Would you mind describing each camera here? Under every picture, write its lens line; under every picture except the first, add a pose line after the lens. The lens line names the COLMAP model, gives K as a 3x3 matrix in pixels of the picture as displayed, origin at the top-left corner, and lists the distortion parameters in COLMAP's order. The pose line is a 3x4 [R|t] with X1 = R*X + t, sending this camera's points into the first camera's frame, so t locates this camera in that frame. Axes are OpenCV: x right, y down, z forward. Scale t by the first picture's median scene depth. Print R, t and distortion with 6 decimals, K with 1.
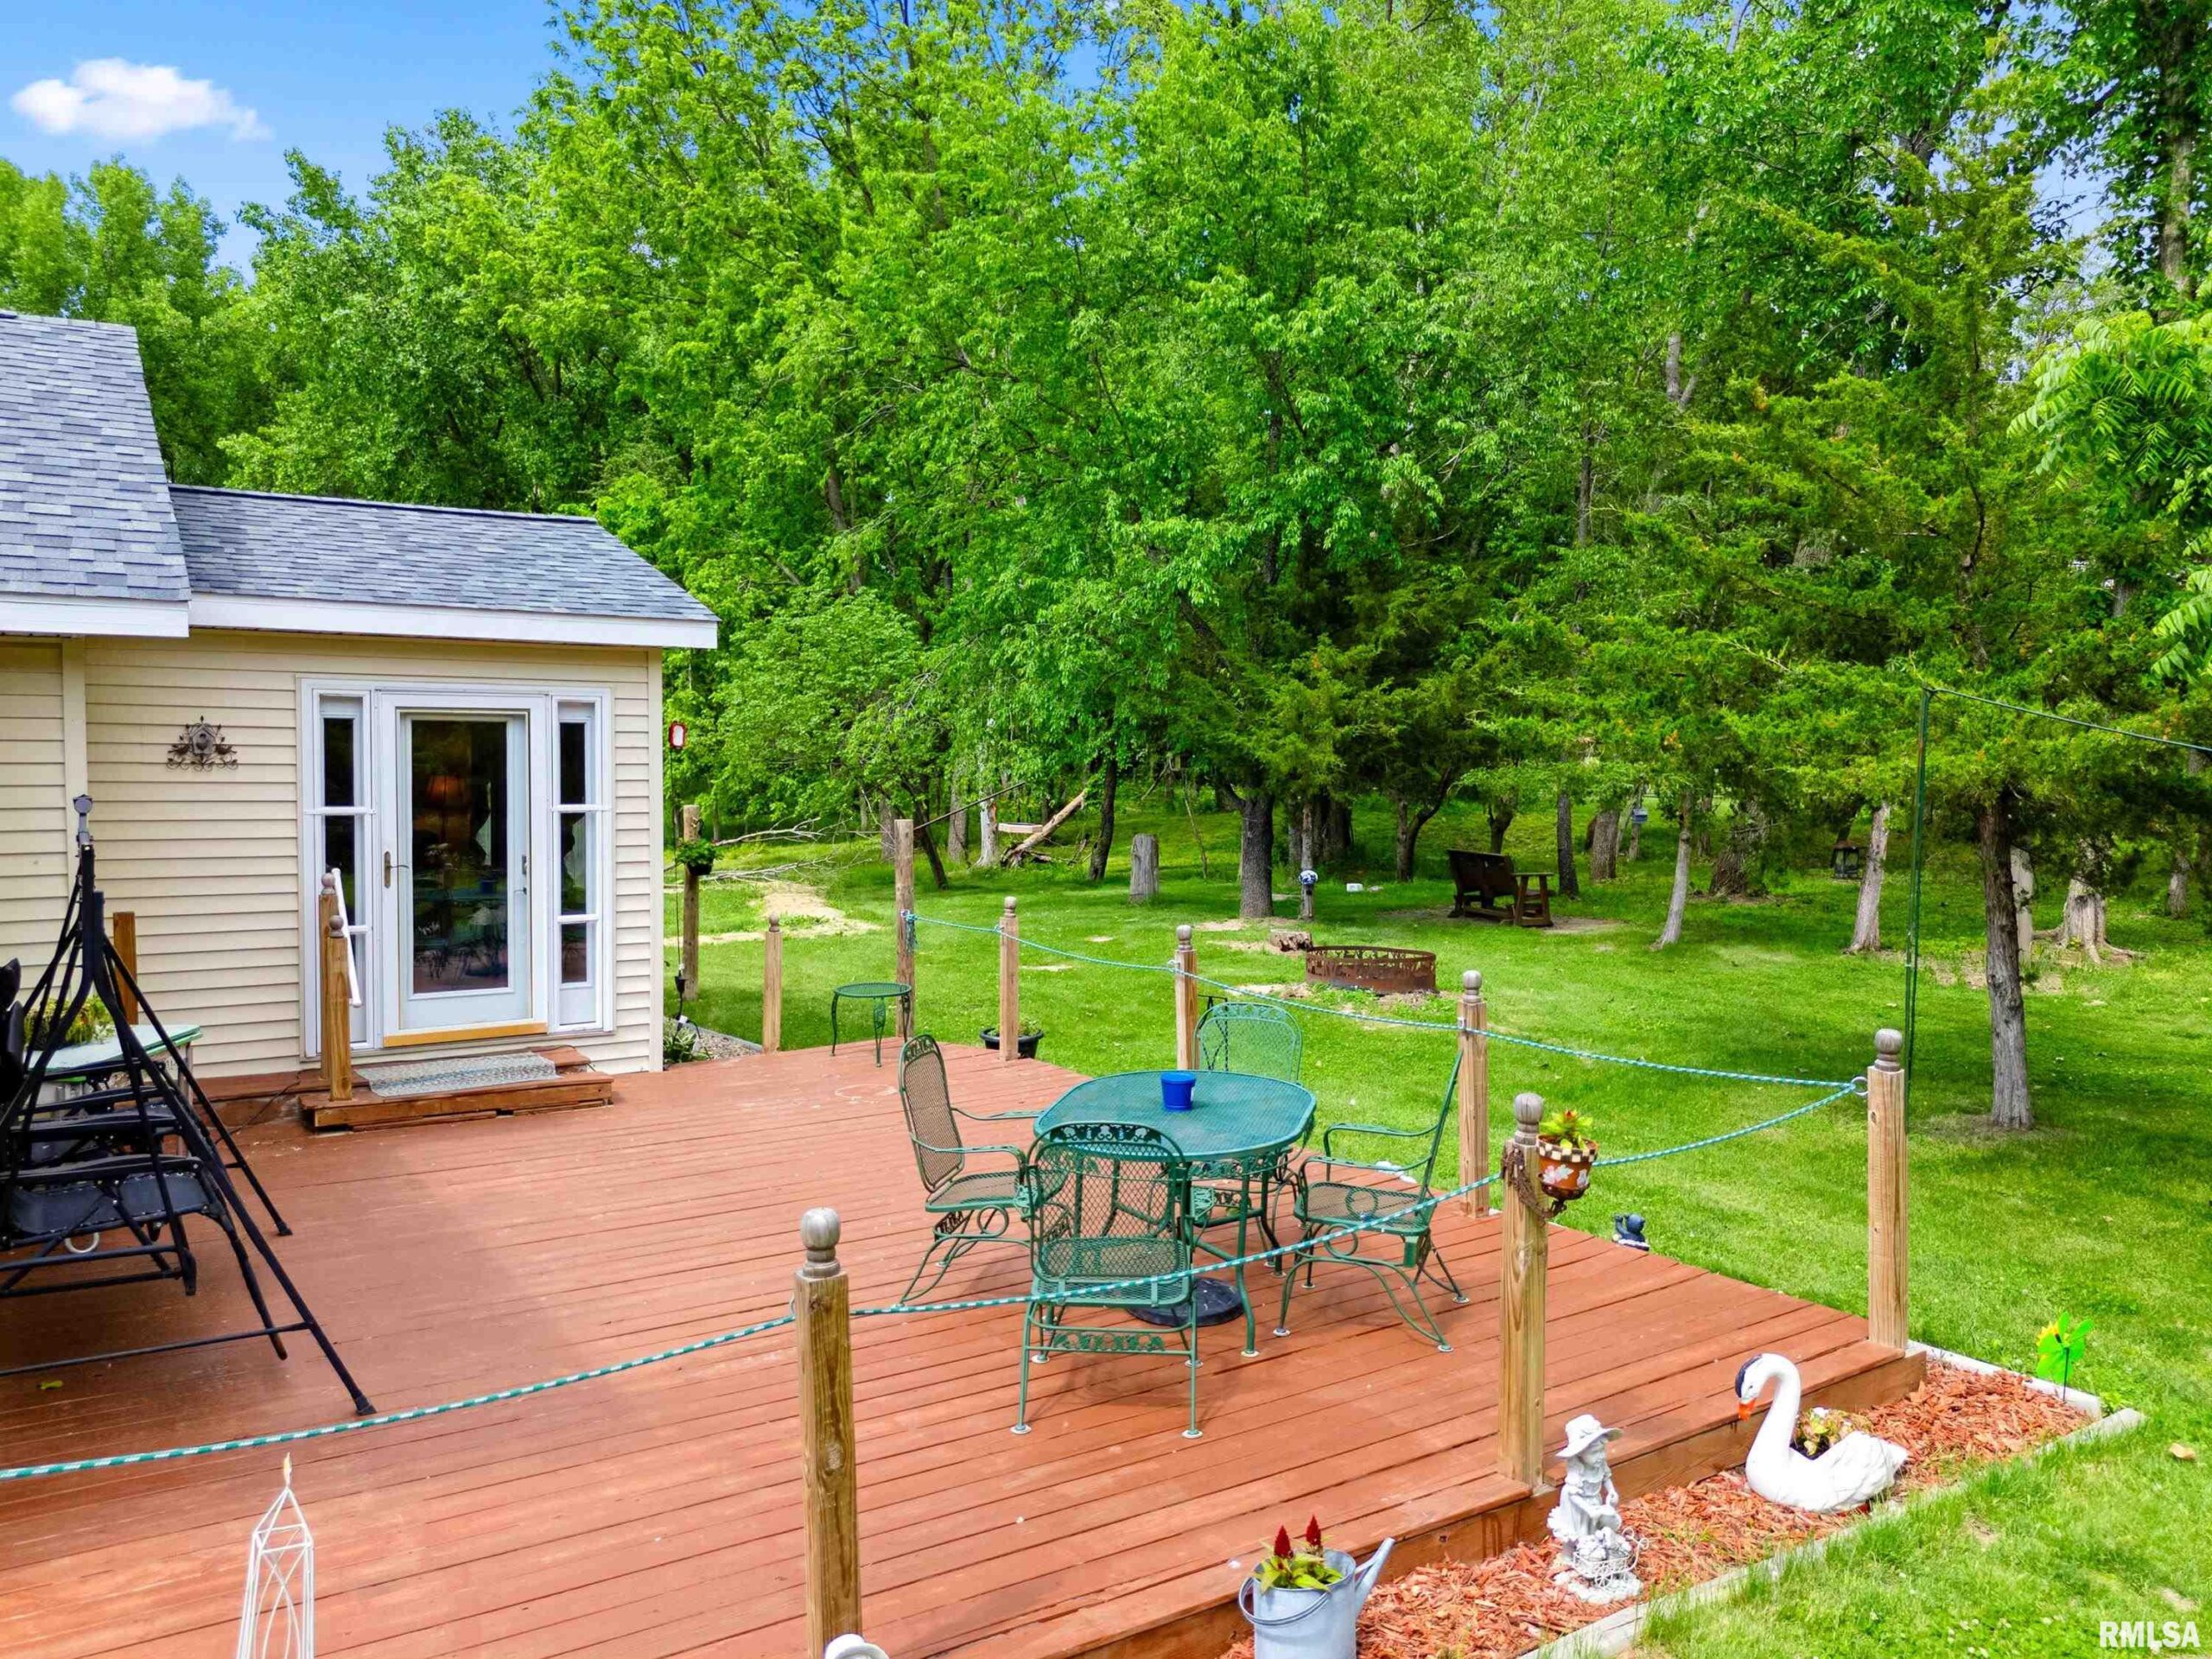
lens RADIAL K [[1629.2, 0, 1115.9], [0, 1629.2, 819.8], [0, 0, 1]] dist [0.054303, -0.020883]
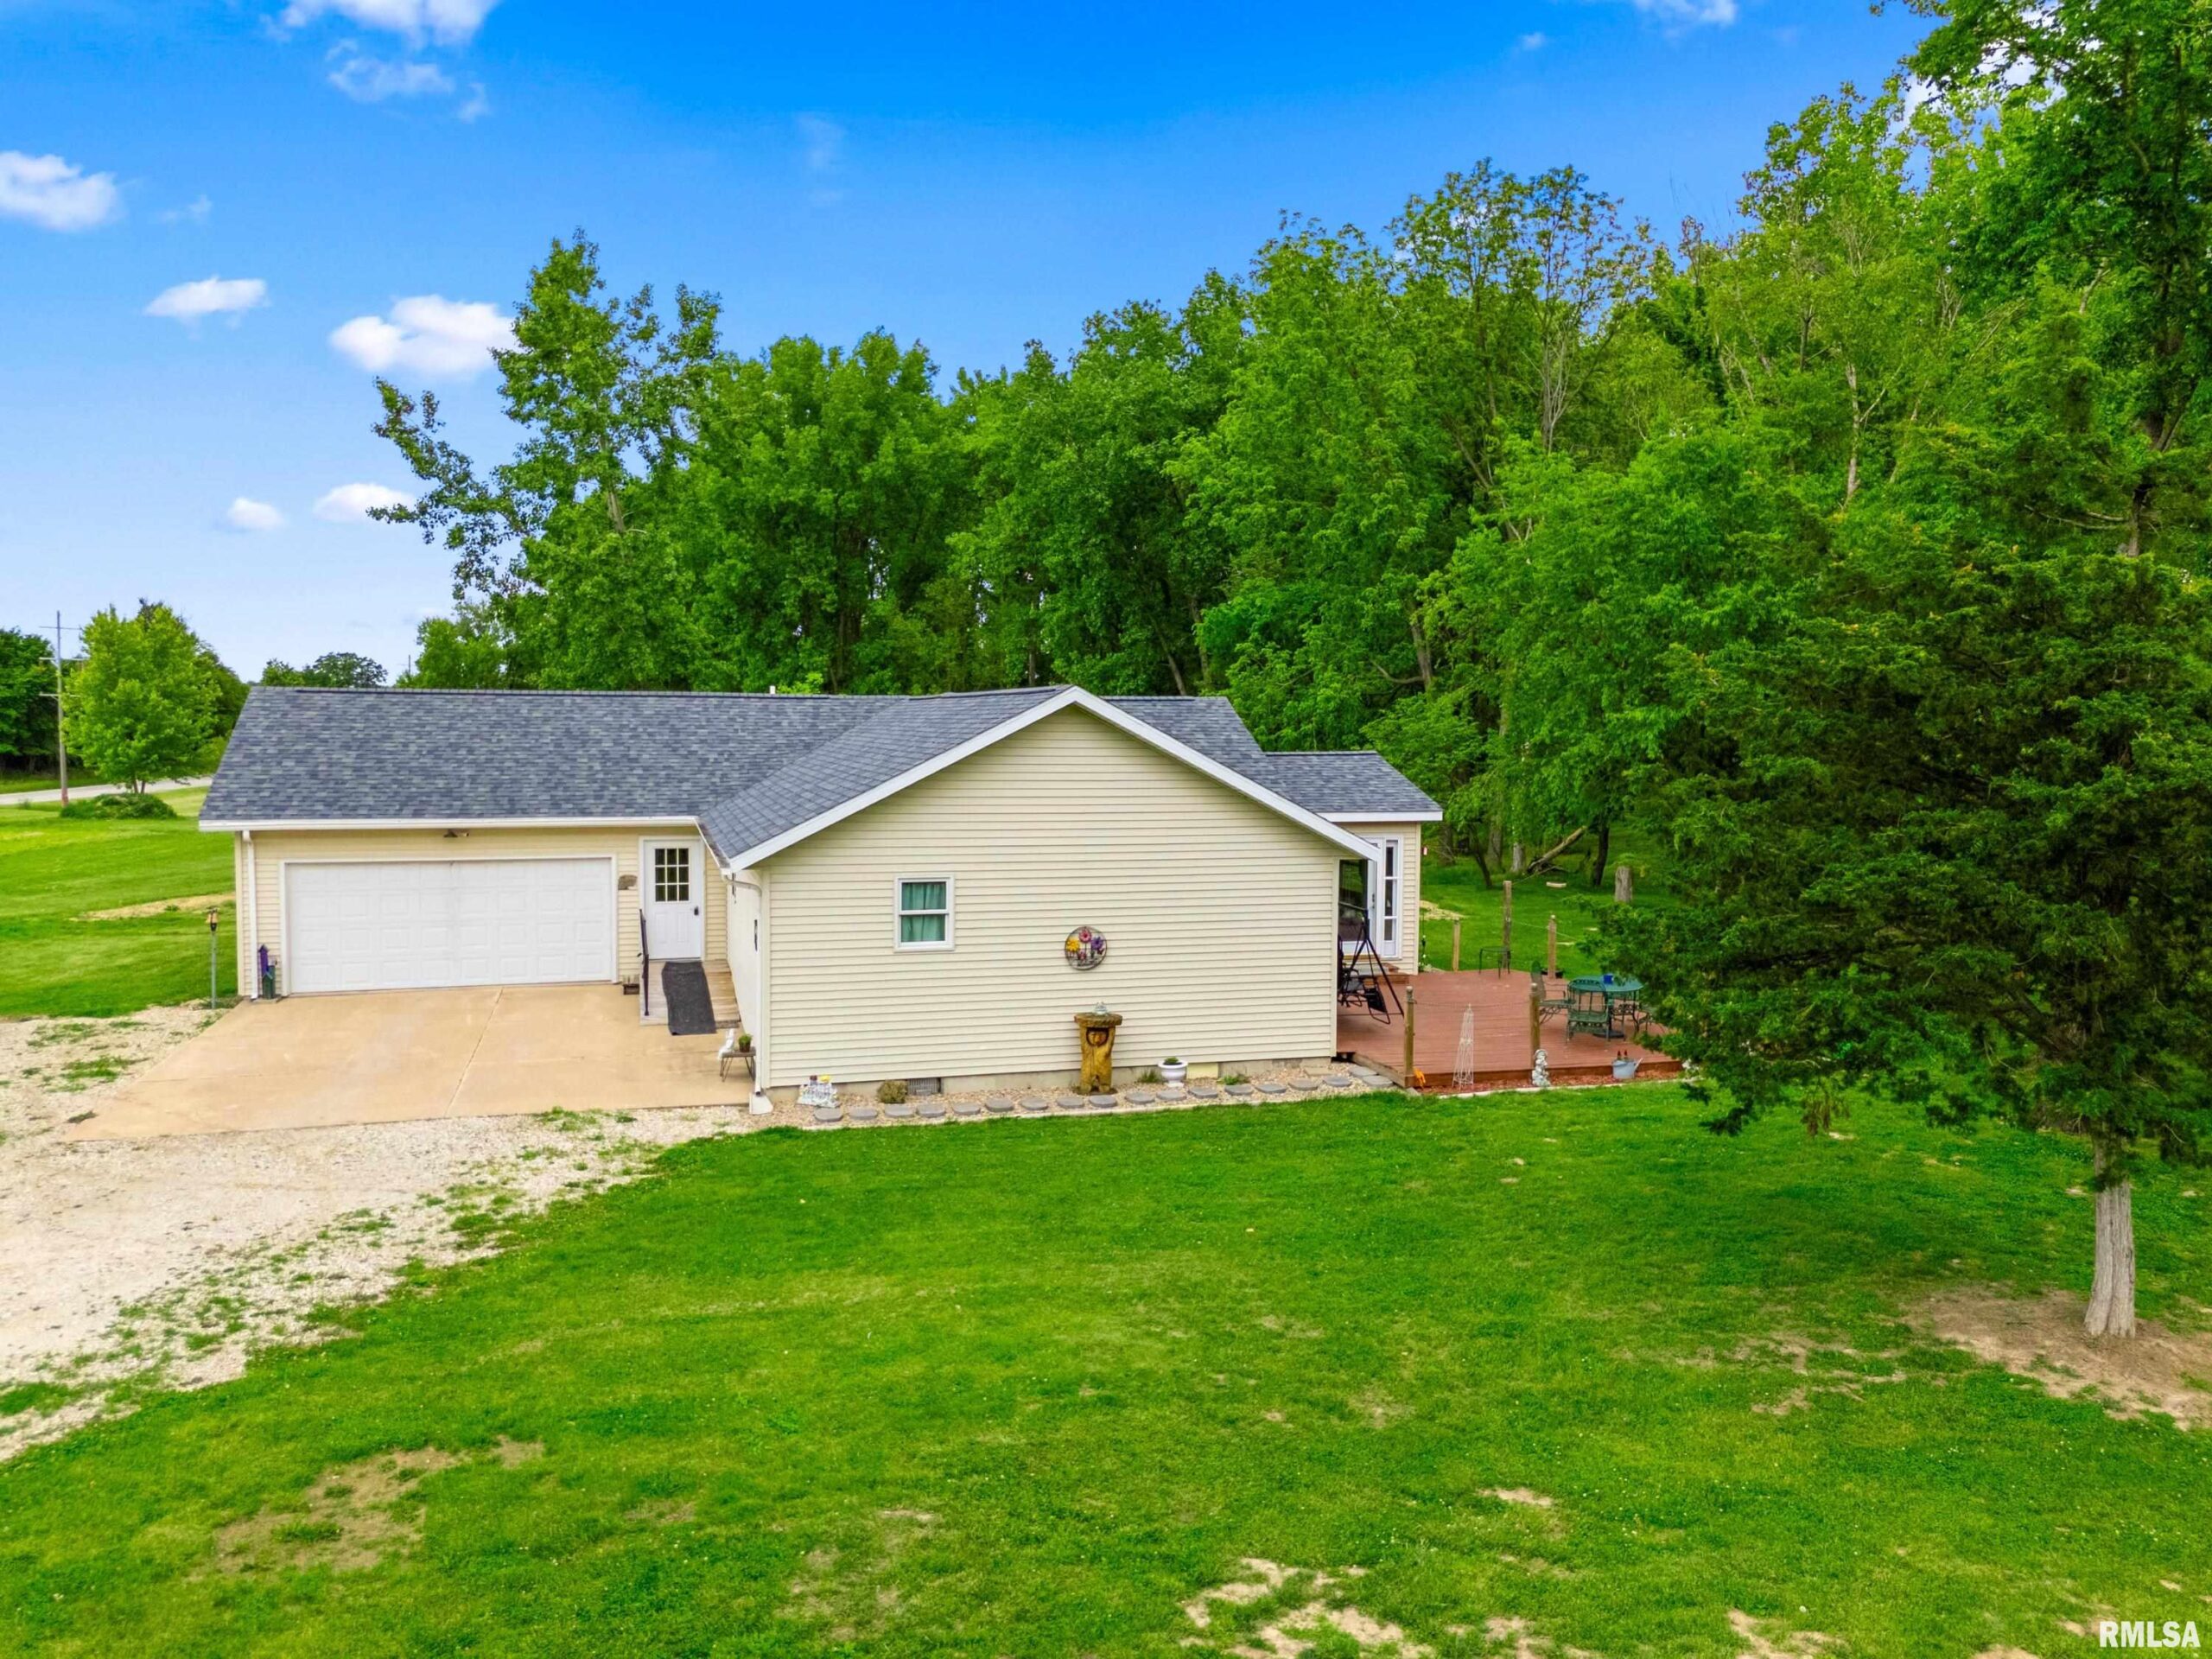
lens RADIAL K [[1629.2, 0, 1102.7], [0, 1629.2, 839.4], [0, 0, 1]] dist [0.054303, -0.020883]
pose [[0.952949, 0.023458, -0.302221, 0.035707], [-0.012993, 0.999246, 0.036592, -0.163240], [0.302851, -0.030943, 0.952535, -1.728791]]
